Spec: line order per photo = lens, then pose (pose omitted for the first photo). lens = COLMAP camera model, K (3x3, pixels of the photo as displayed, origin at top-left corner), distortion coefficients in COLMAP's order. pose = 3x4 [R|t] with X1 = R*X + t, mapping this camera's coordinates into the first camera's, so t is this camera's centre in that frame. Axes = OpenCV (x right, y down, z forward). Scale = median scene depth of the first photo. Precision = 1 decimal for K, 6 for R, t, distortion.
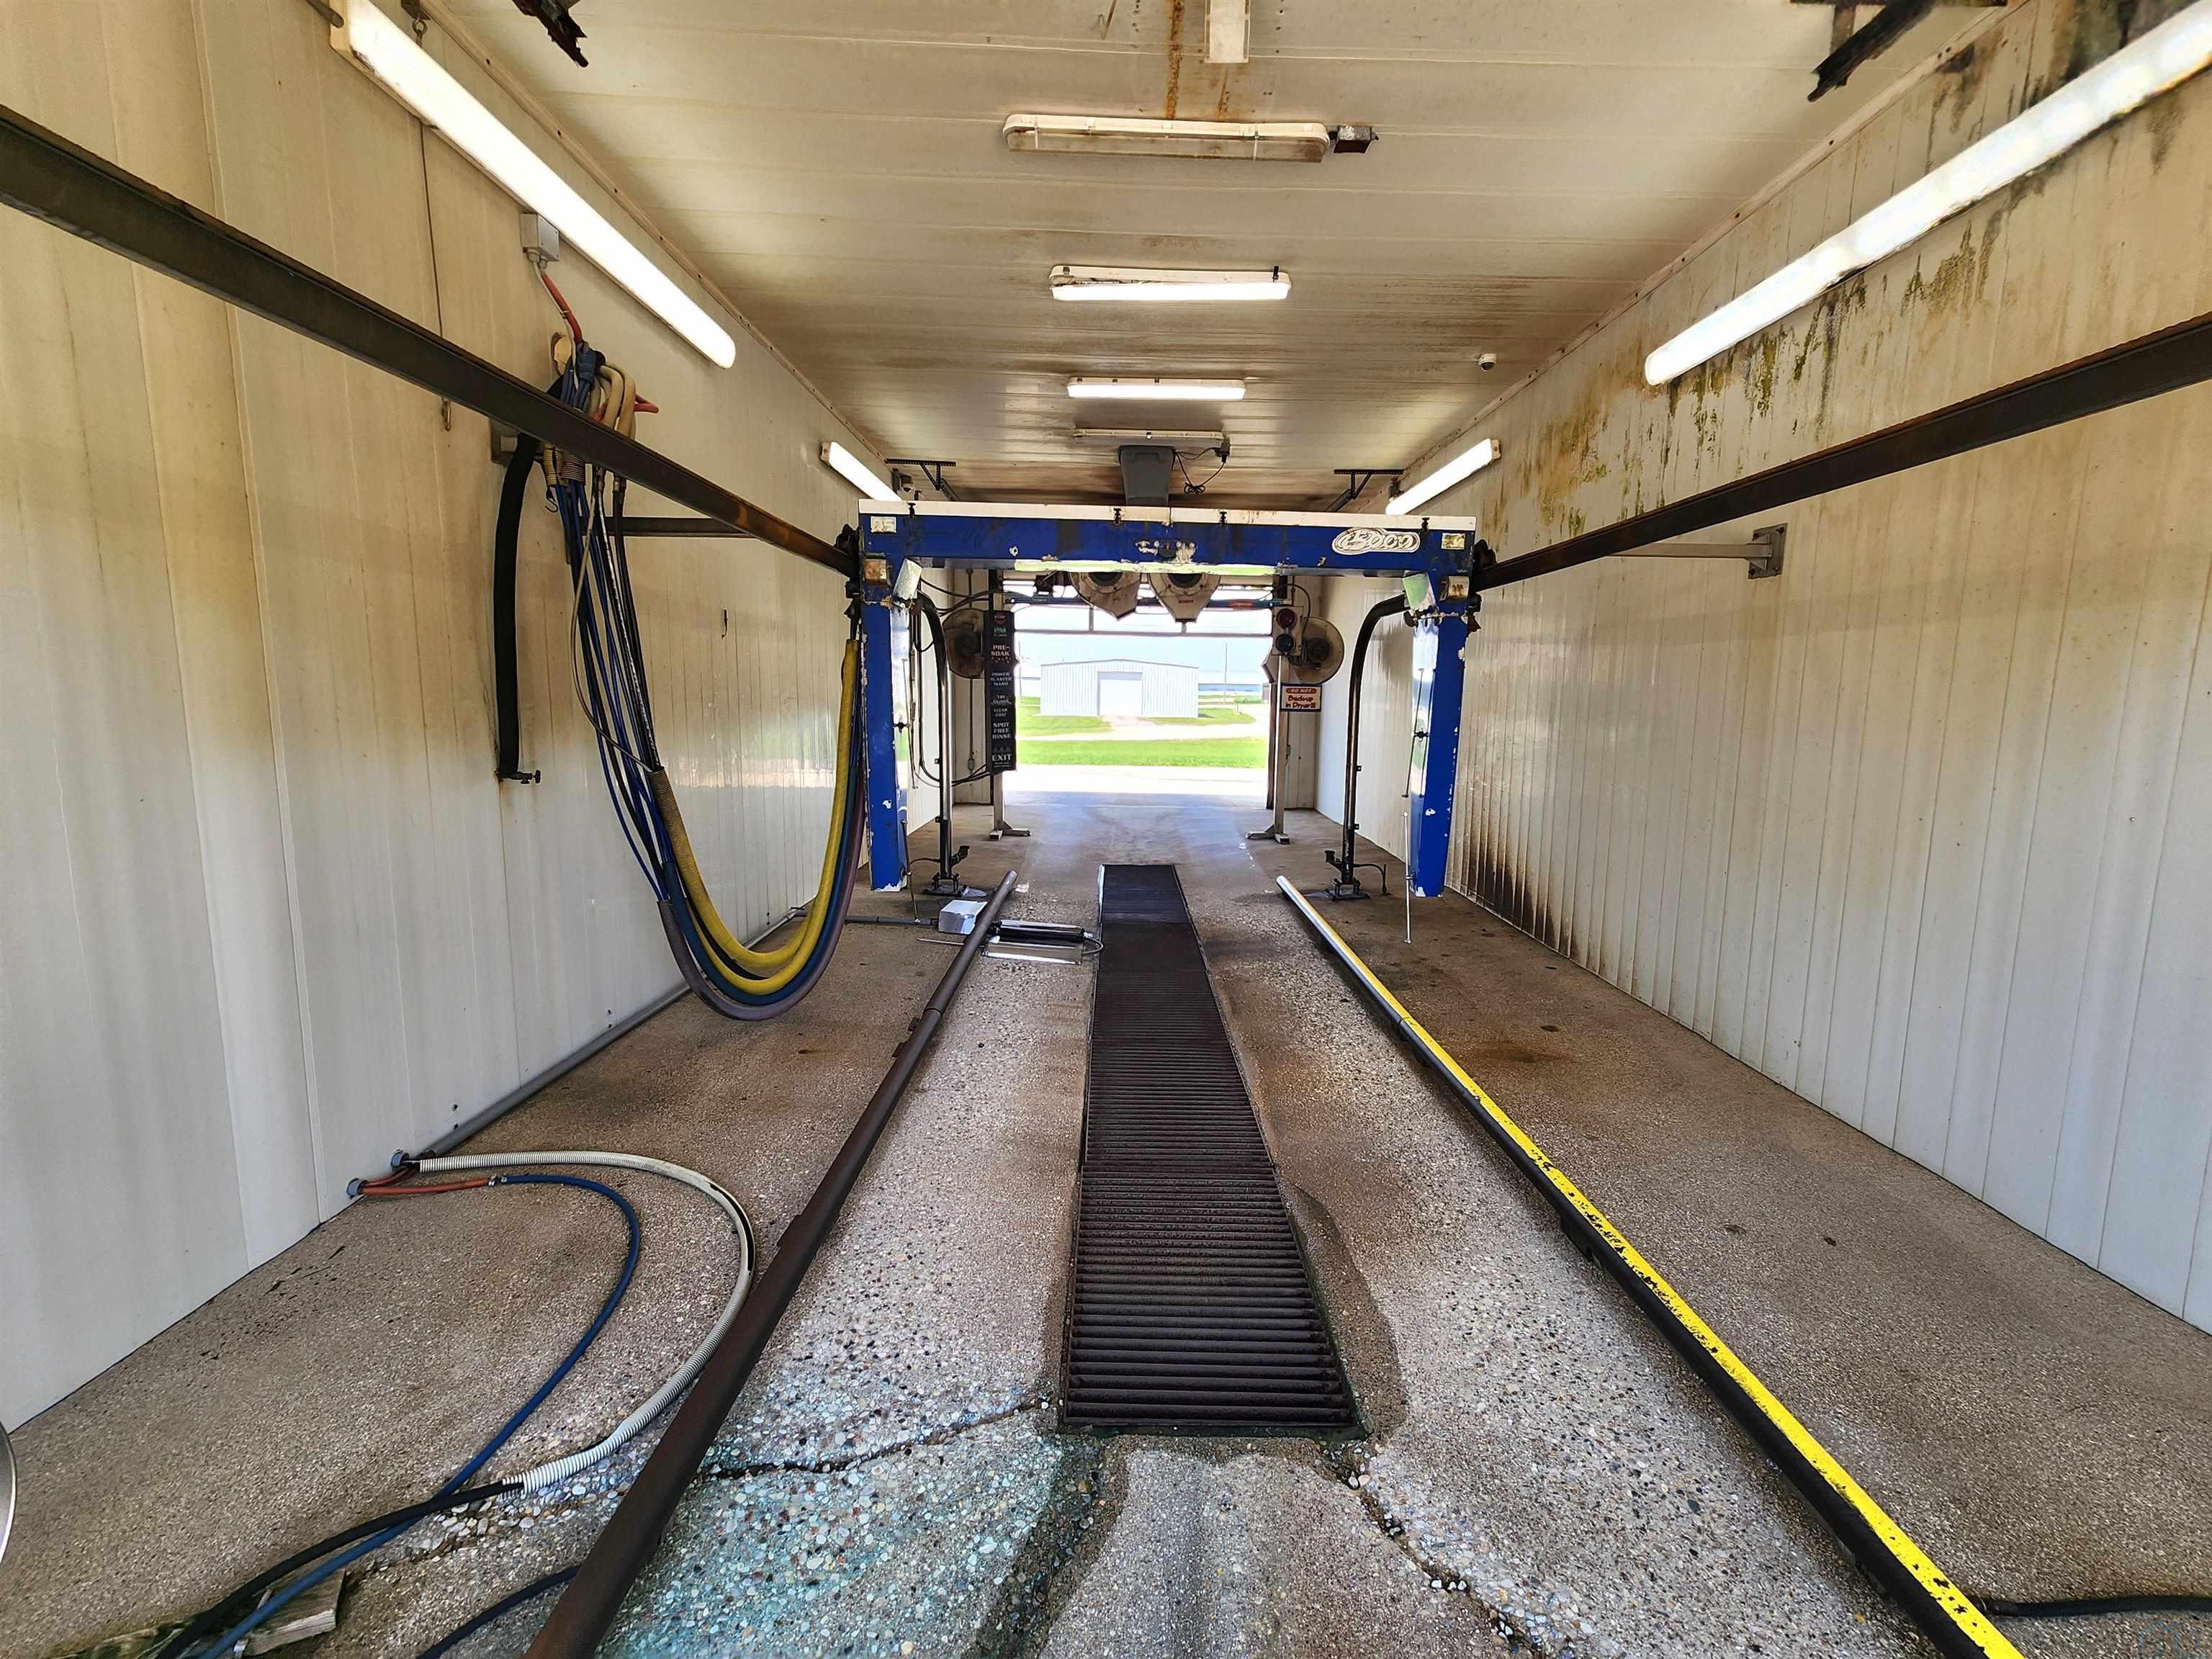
lens RADIAL K [[914.1, 0, 1112.2], [0, 914.1, 815.8], [0, 0, 1]] dist [0.006508, -0.000040]
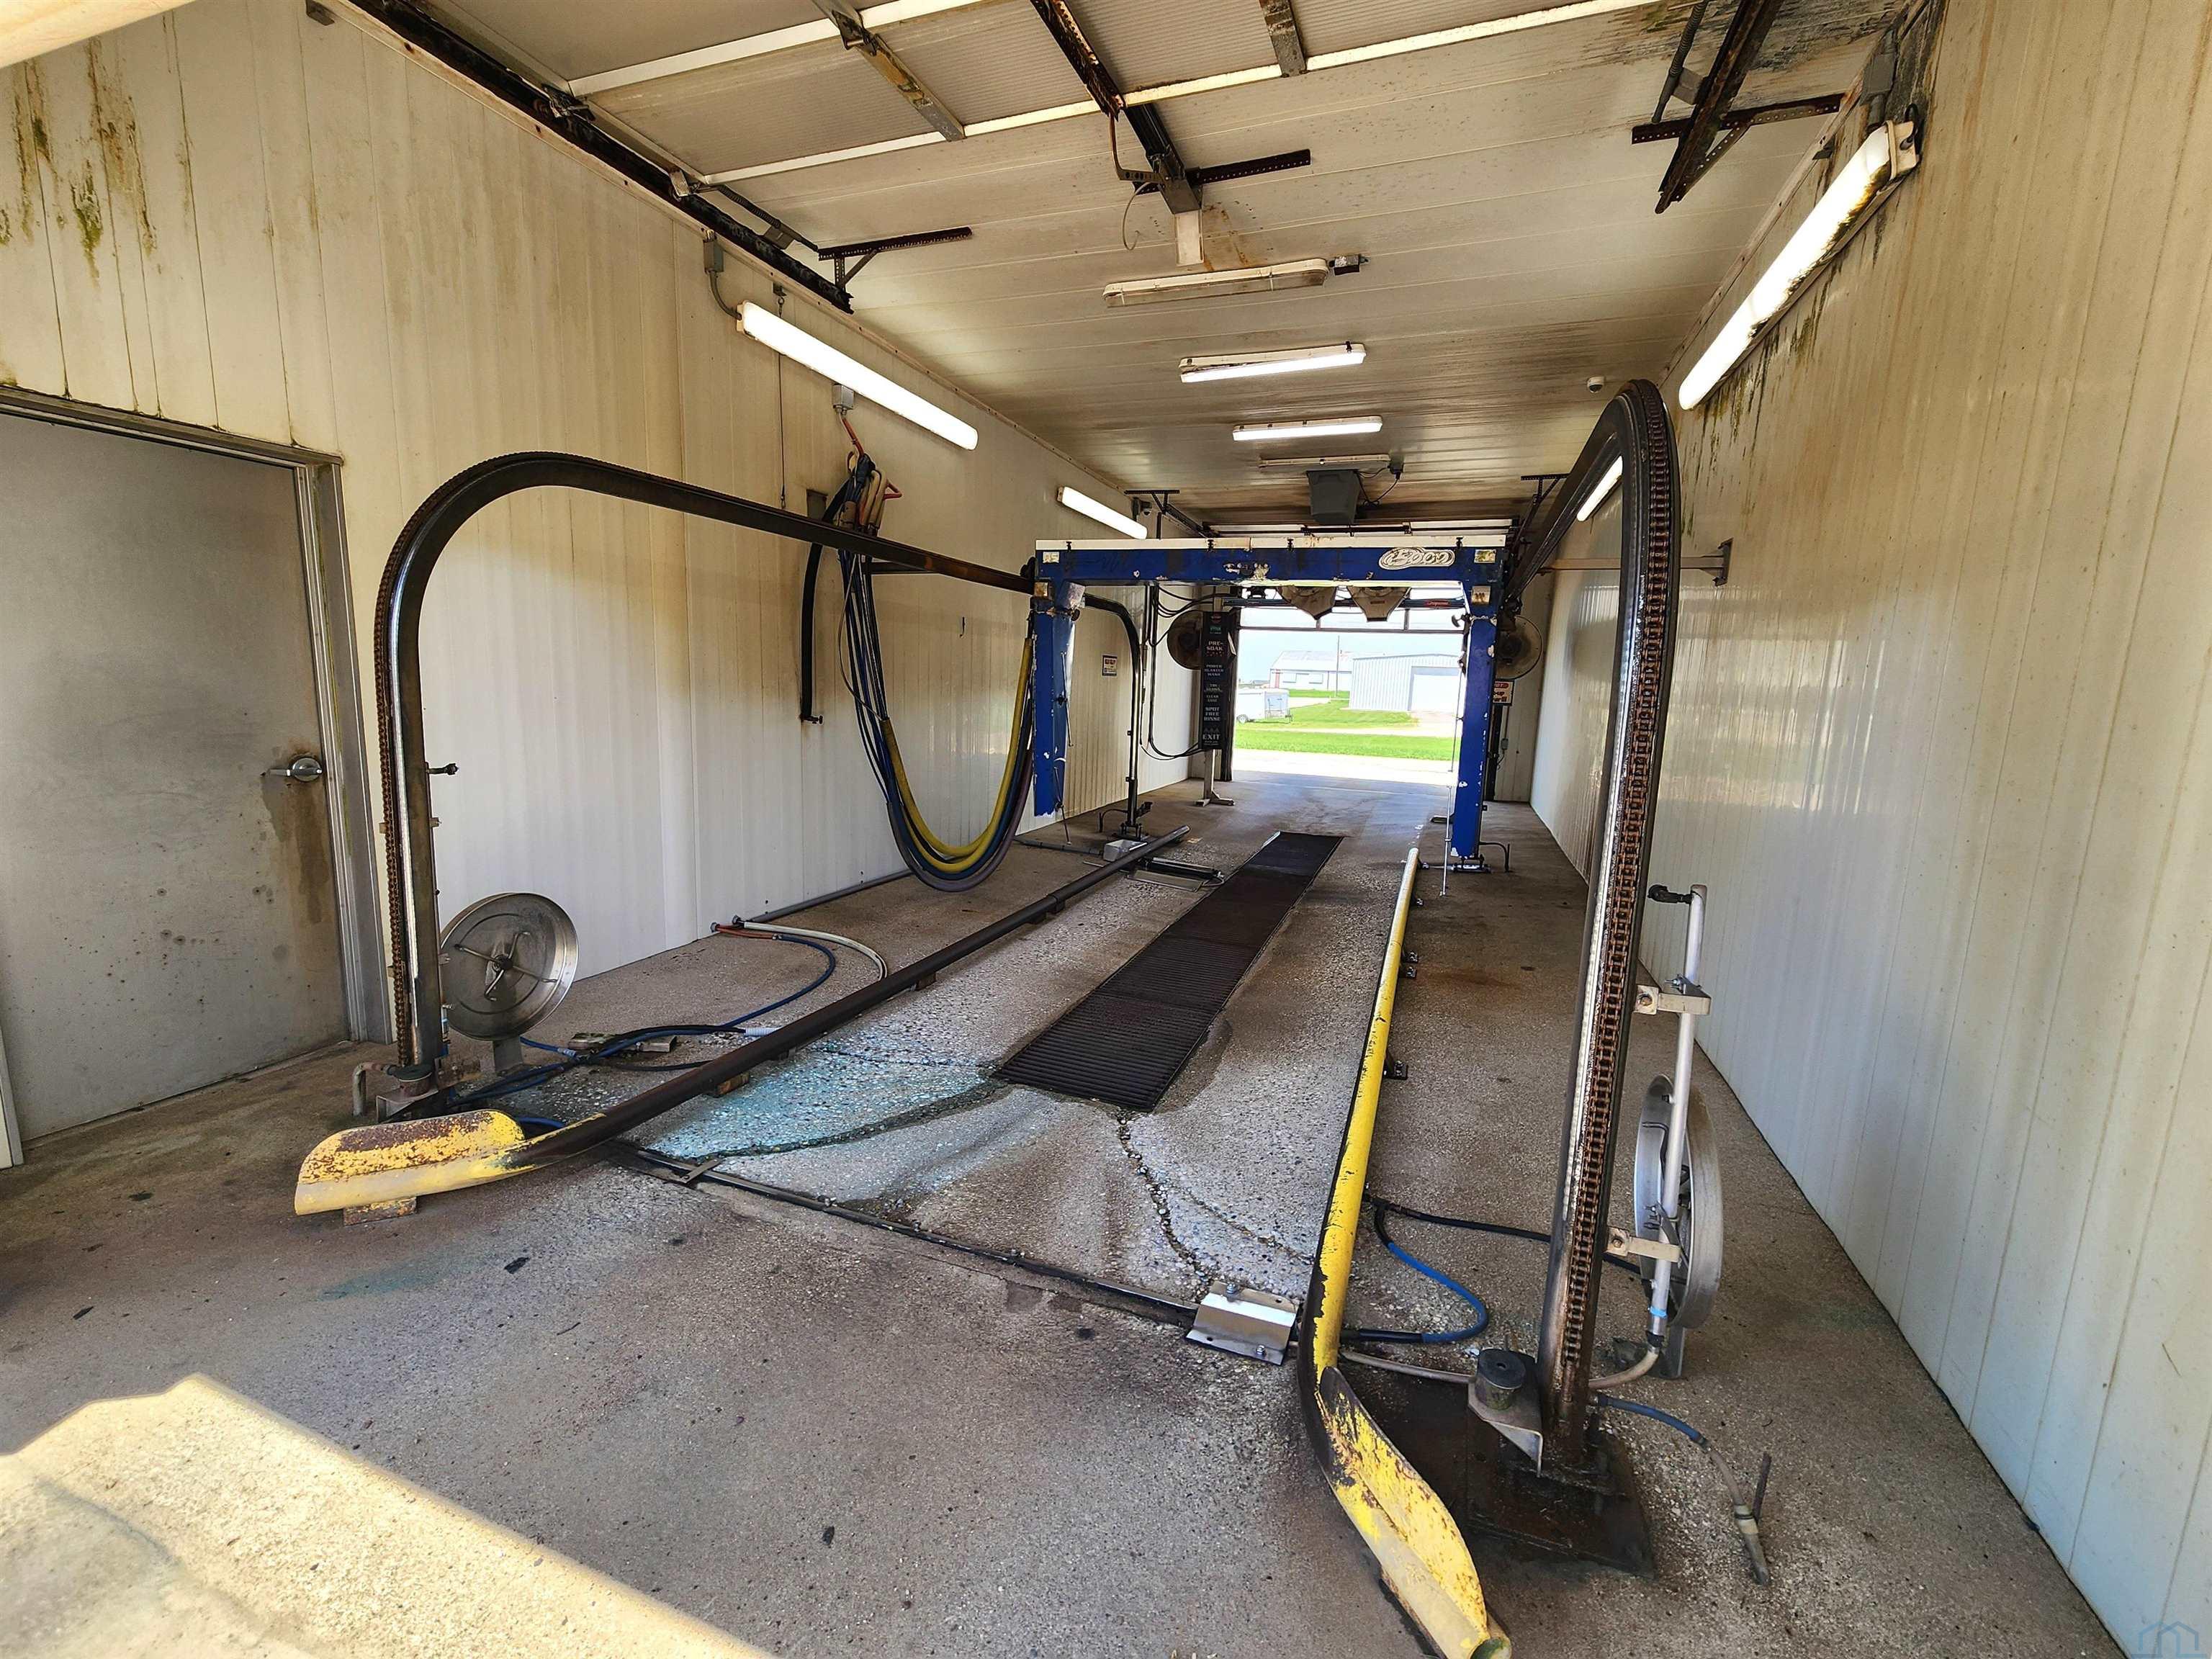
lens RADIAL K [[914.1, 0, 1107.4], [0, 914.1, 828.2], [0, 0, 1]] dist [0.006508, -0.000040]
pose [[0.928396, 0.077041, -0.363520, 0.406165], [-0.070272, 0.997020, 0.031829, 0.054173], [0.364888, -0.004005, 0.931043, -0.314923]]
